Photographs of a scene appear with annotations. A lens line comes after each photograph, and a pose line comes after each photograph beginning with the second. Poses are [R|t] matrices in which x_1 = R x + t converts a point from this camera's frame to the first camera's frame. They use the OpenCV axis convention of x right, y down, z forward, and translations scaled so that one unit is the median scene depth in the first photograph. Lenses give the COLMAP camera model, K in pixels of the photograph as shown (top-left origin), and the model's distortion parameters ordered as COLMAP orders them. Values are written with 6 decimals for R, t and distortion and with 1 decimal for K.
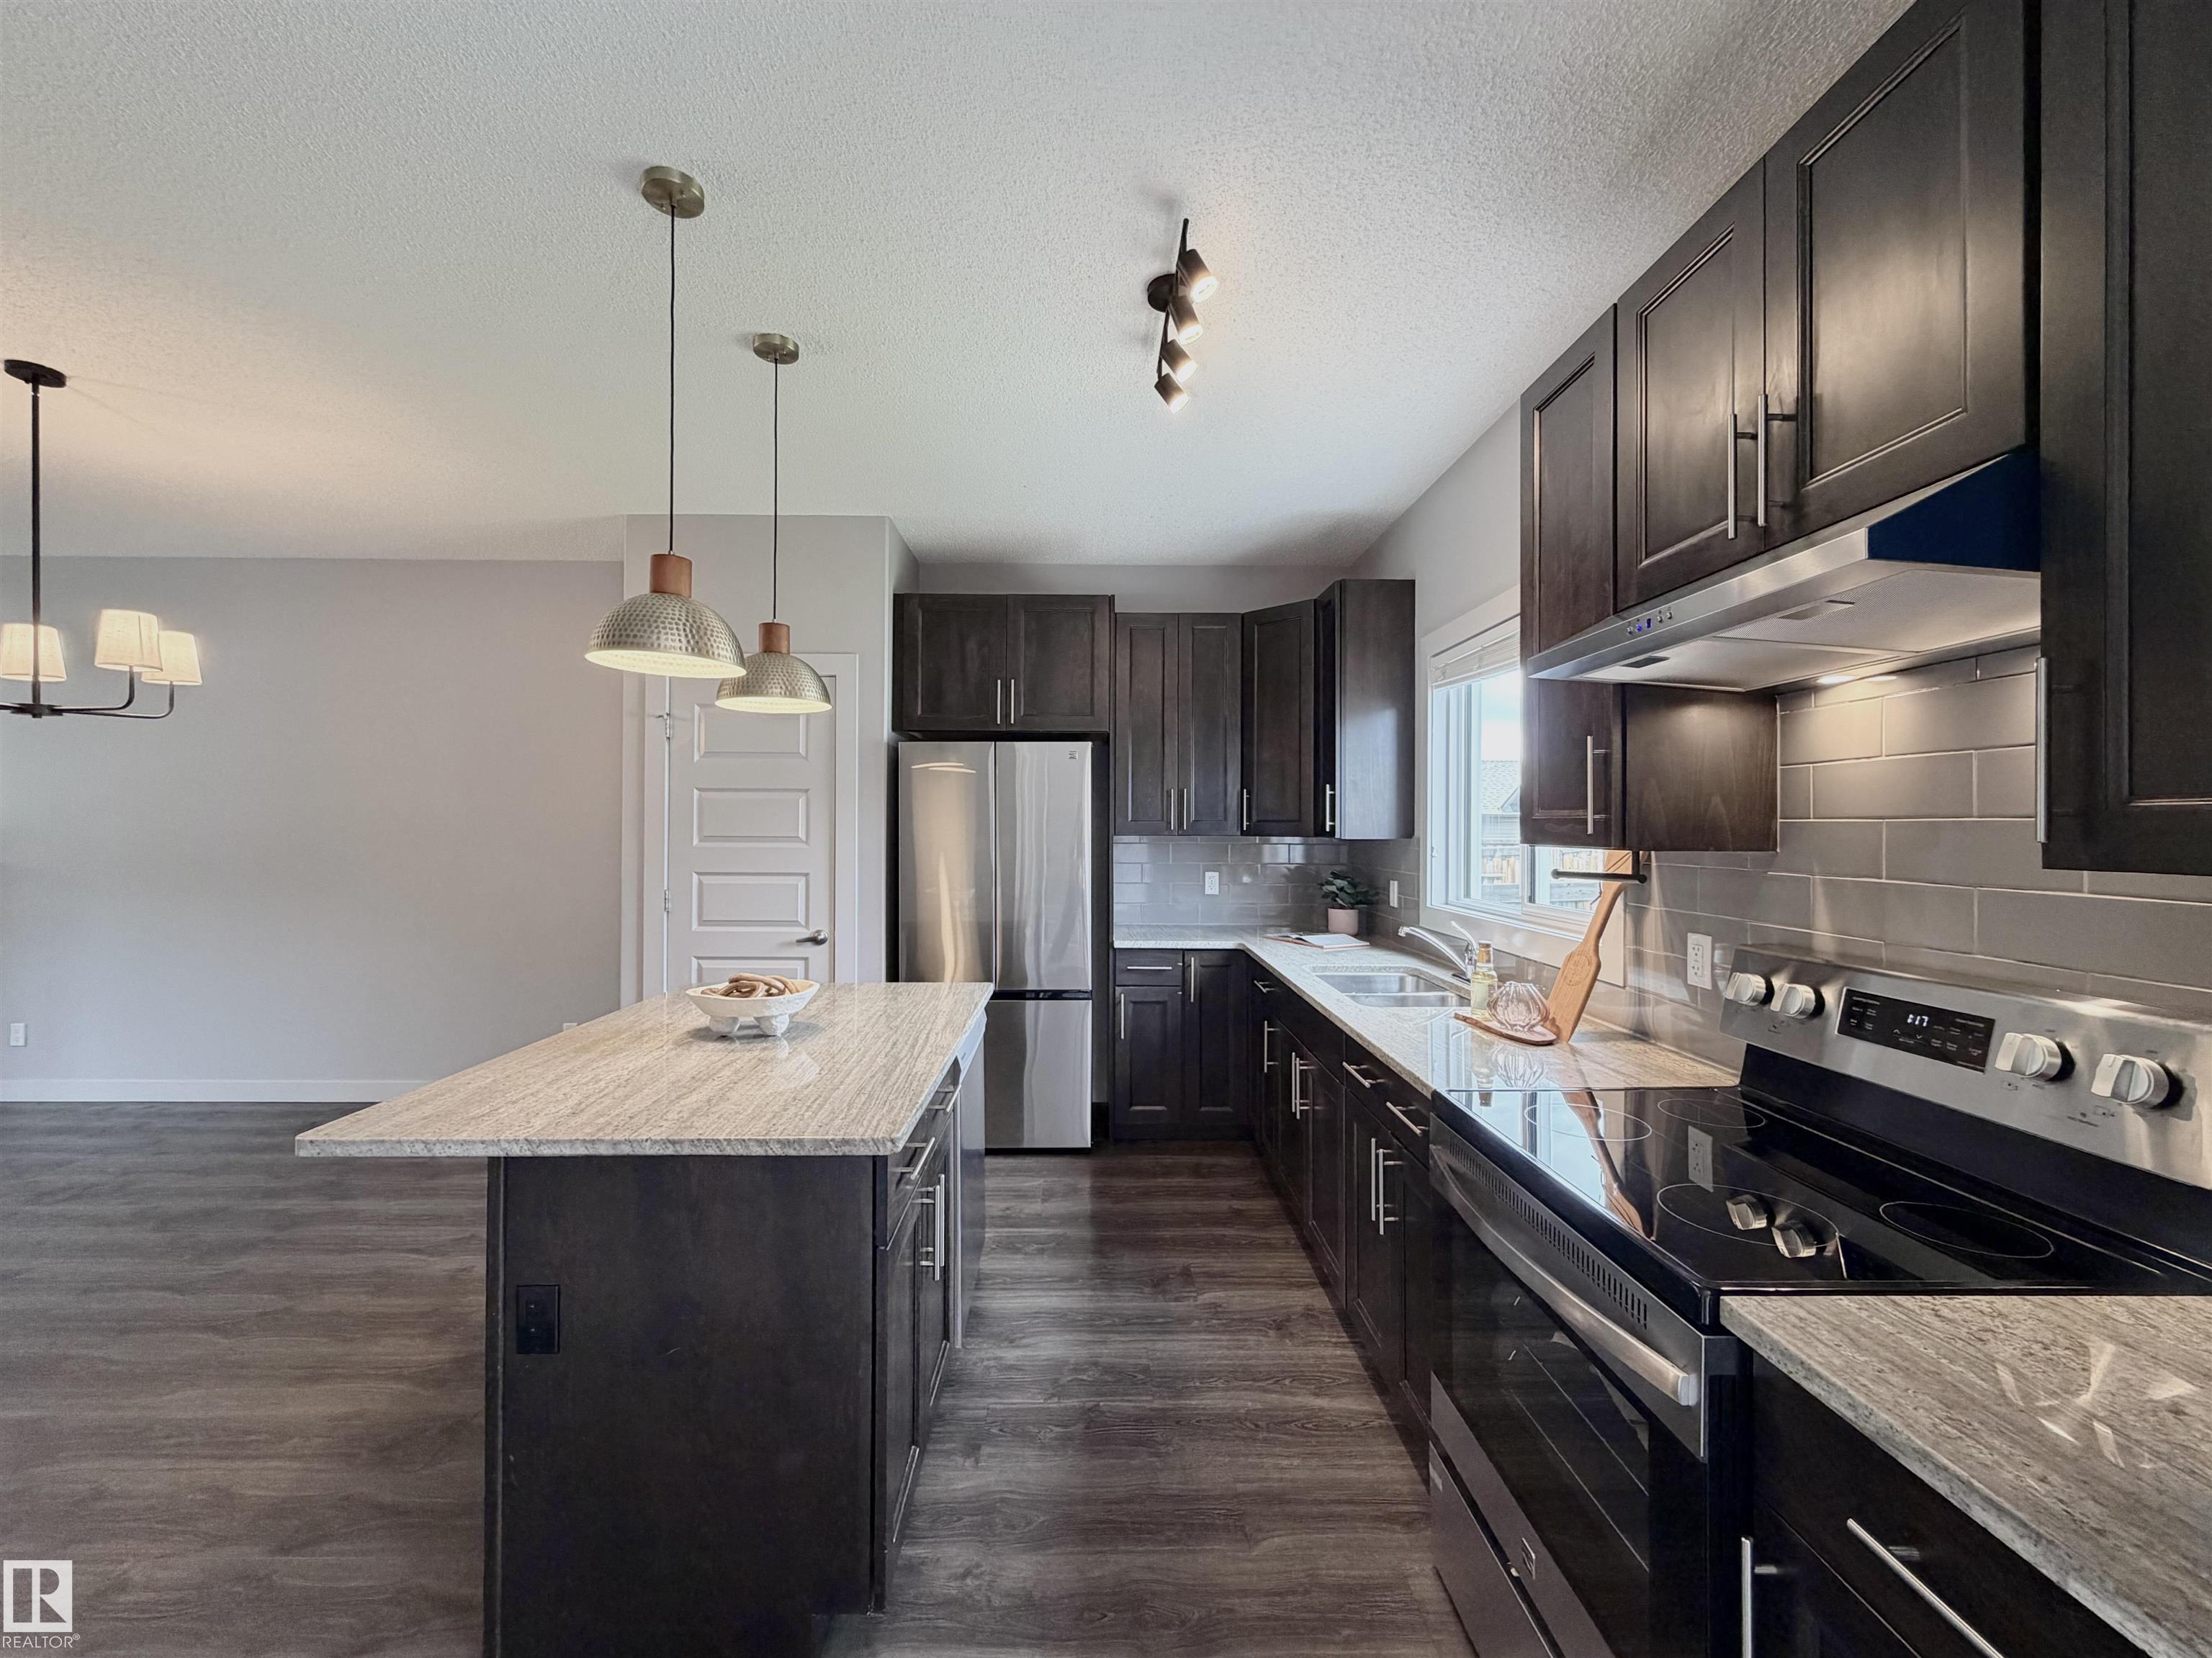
lens RADIAL K [[889.1, 0, 1102.2], [0, 889.1, 820.7], [0, 0, 1]] dist [0.000462, -0.000138]
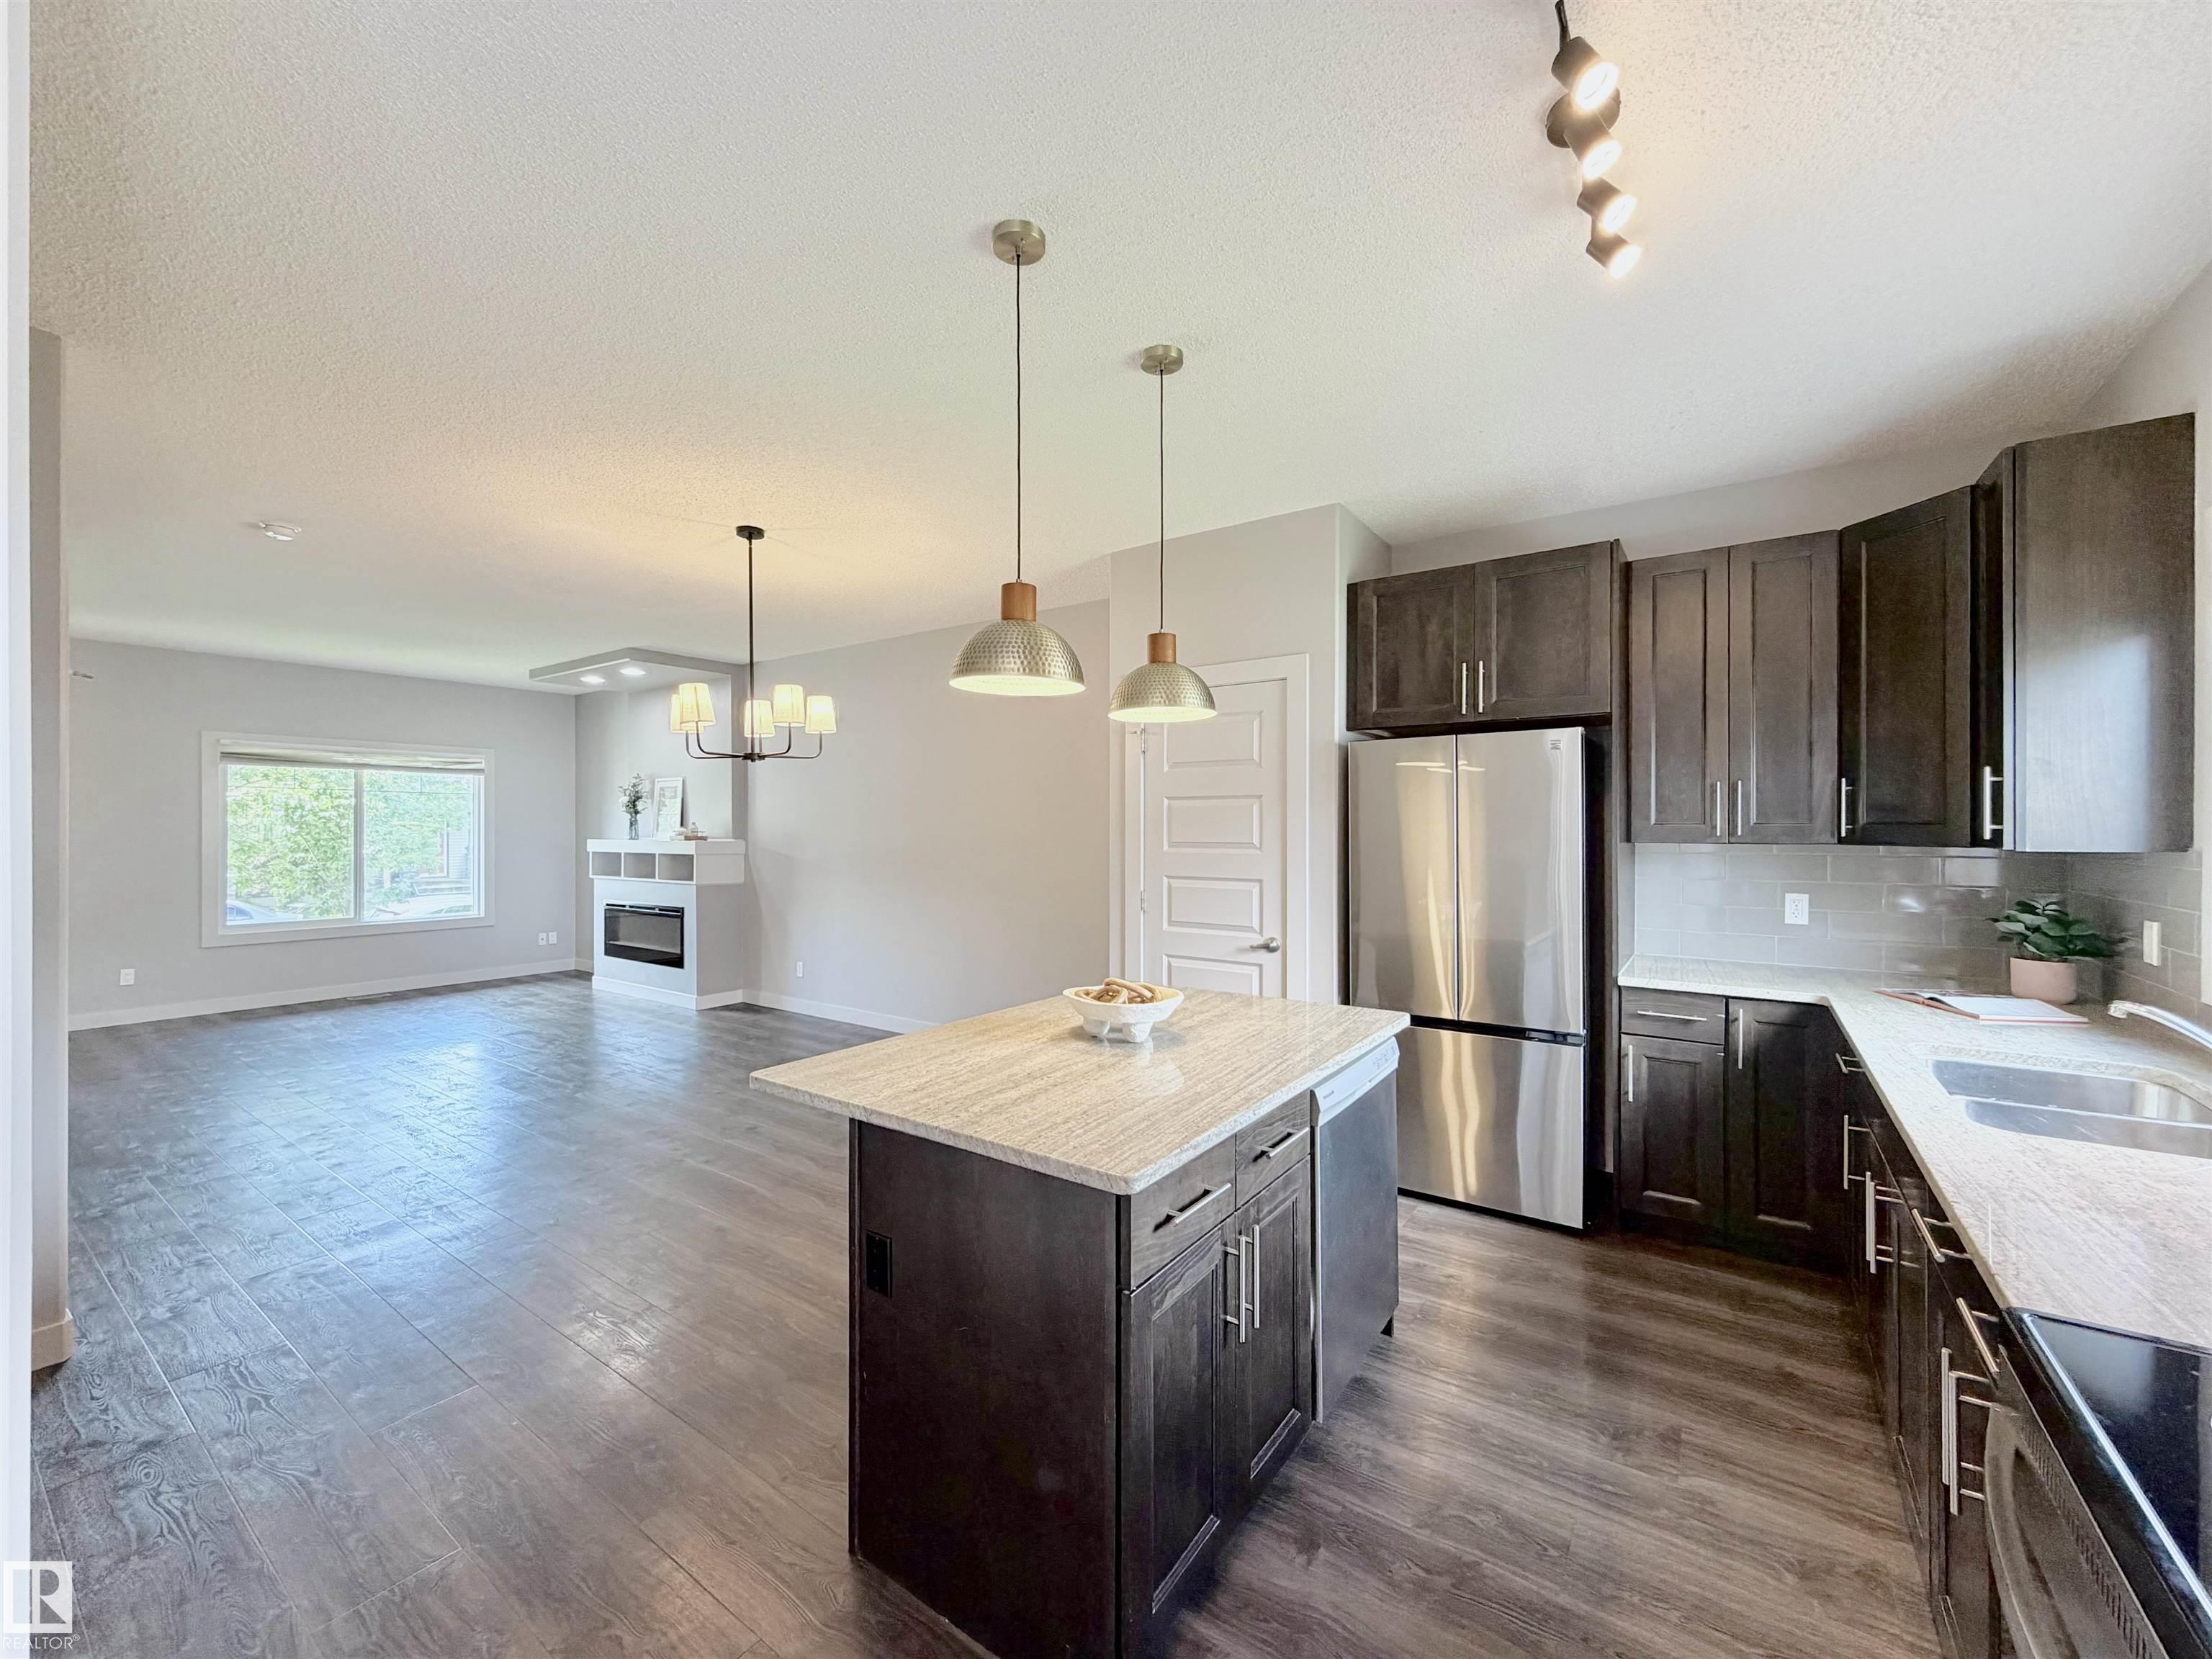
lens RADIAL K [[884.5, 0, 1101.5], [0, 884.5, 830.4], [0, 0, 1]] dist [0.001089, 0.000361]
pose [[0.808221, -0.002958, -0.588872, 0.135042], [0.007645, 0.999956, 0.005470, -0.003435], [0.588830, -0.008923, 0.808208, 0.118608]]
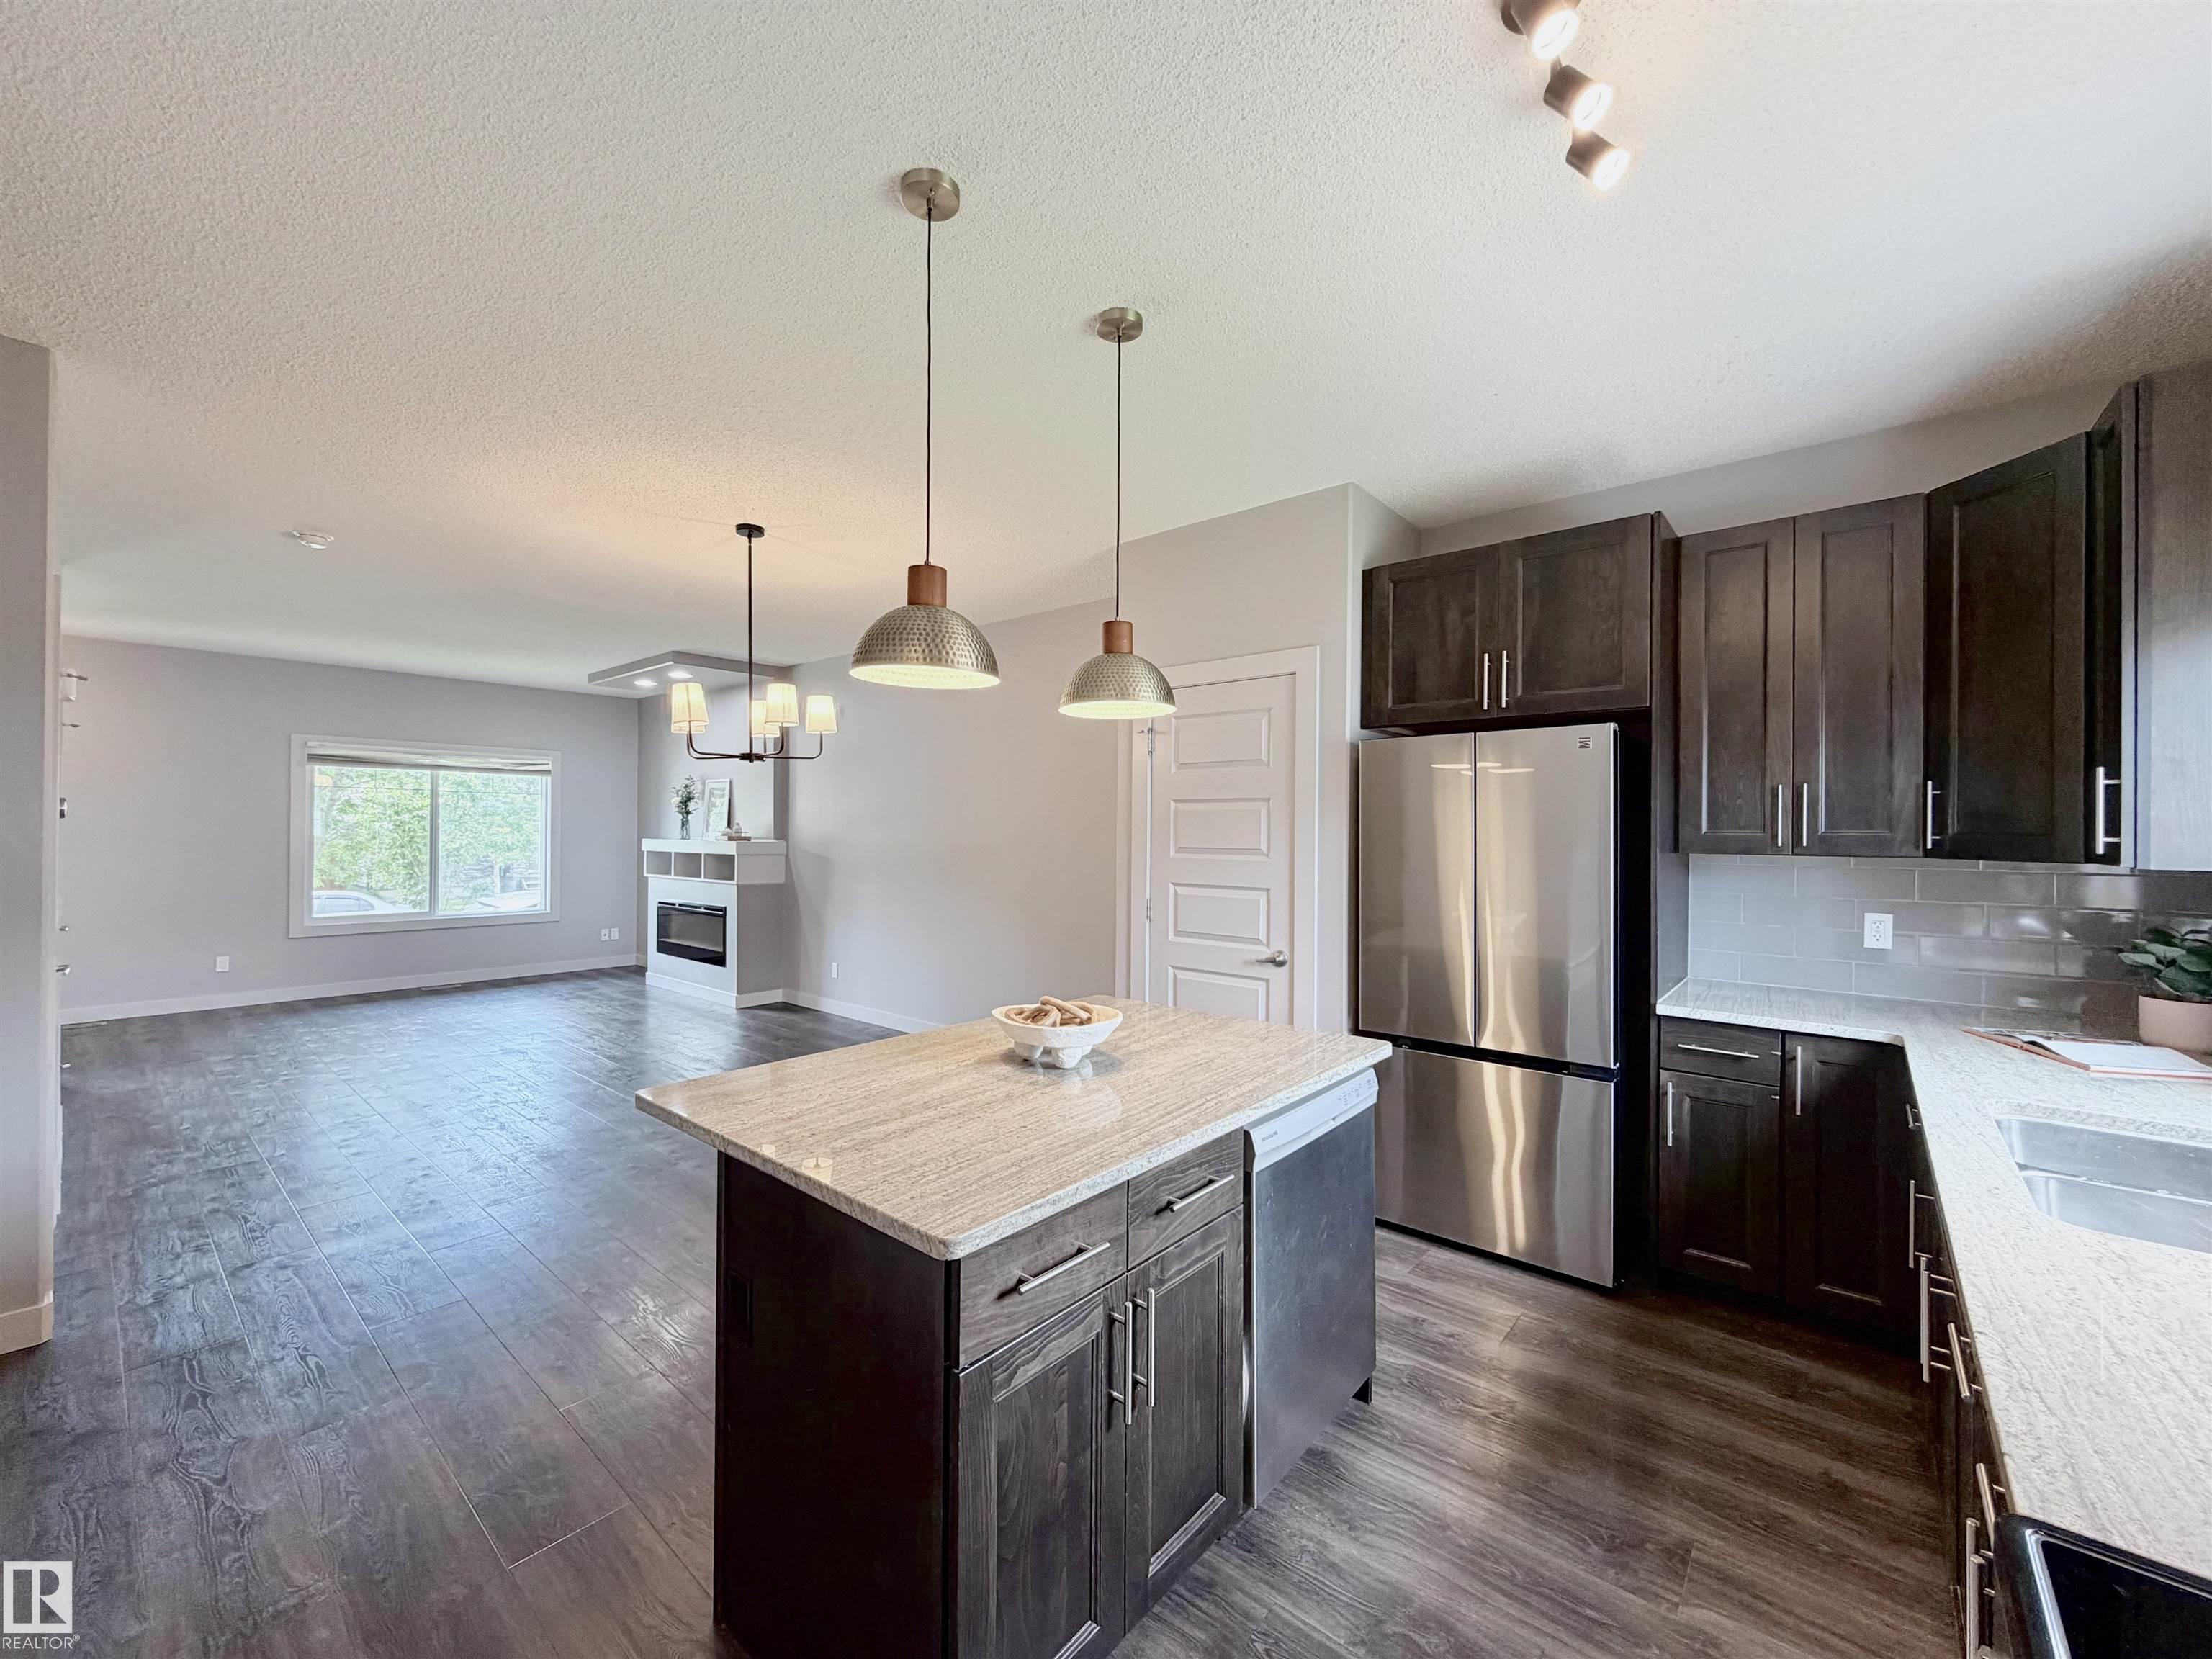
lens RADIAL K [[884.5, 0, 1101.5], [0, 884.5, 830.4], [0, 0, 1]] dist [0.001089, 0.000361]
pose [[0.751124, 0.001047, -0.660160, 0.185081], [0.000409, 0.999998, 0.002052, -0.004609], [0.660161, -0.001811, 0.751122, 0.238378]]
